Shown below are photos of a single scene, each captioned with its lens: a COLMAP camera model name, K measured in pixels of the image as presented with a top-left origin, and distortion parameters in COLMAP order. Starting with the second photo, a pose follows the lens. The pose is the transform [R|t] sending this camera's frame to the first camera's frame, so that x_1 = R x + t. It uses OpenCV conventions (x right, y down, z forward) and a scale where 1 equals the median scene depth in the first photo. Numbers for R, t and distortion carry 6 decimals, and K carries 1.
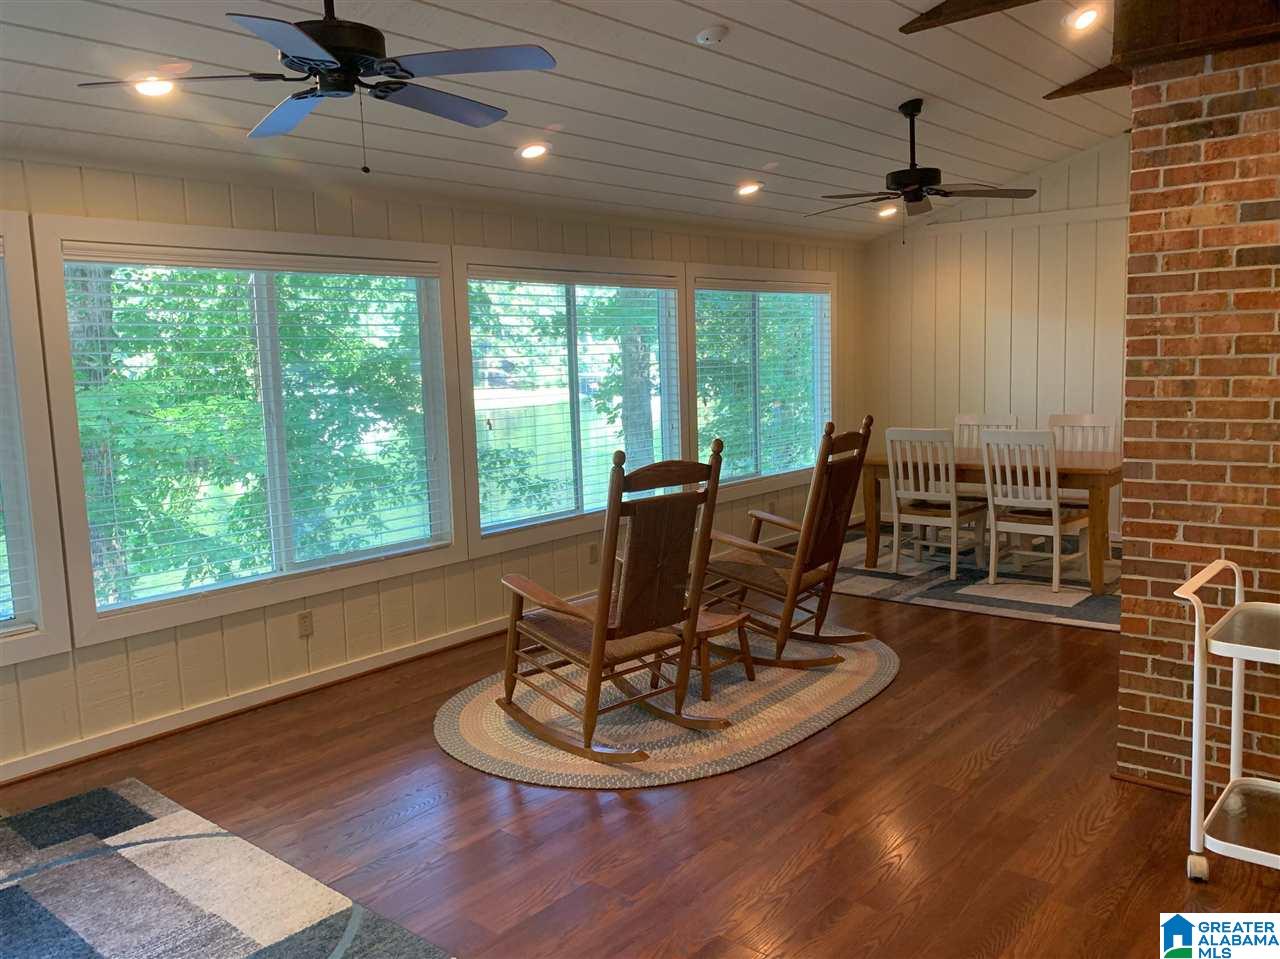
lens RADIAL K [[1008.9, 0, 617.3], [0, 1008.9, 477.2], [0, 0, 1]] dist [0.002929, -0.001284]
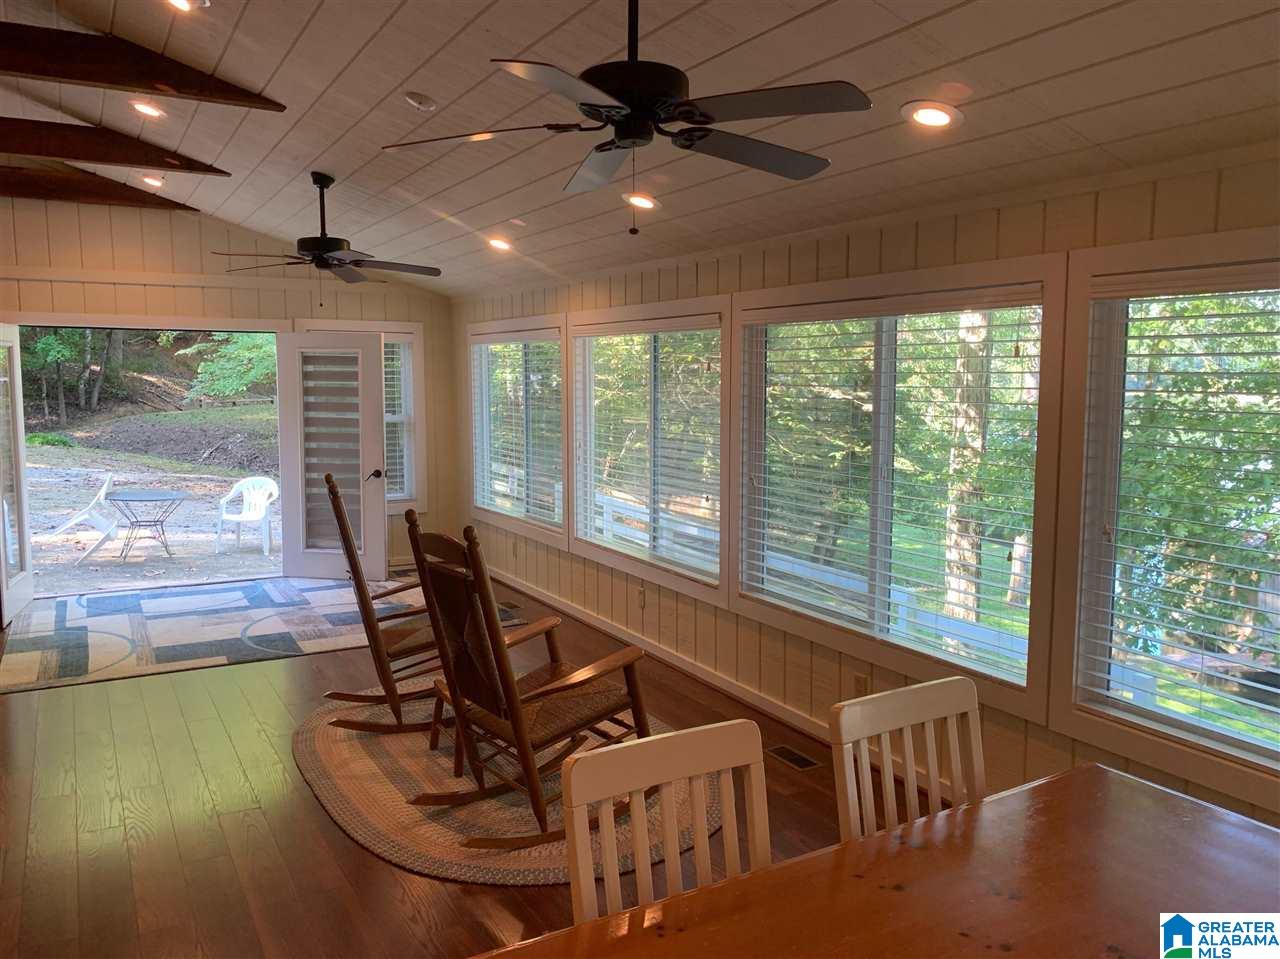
lens RADIAL K [[987.7, 0, 644.8], [0, 987.7, 469.3], [0, 0, 1]] dist [0.106709, -0.222639]
pose [[-0.319150, 0.121930, -0.939828, 0.878013], [-0.107961, 0.980556, 0.163876, -0.231620], [0.941535, 0.153765, -0.299781, 1.366002]]
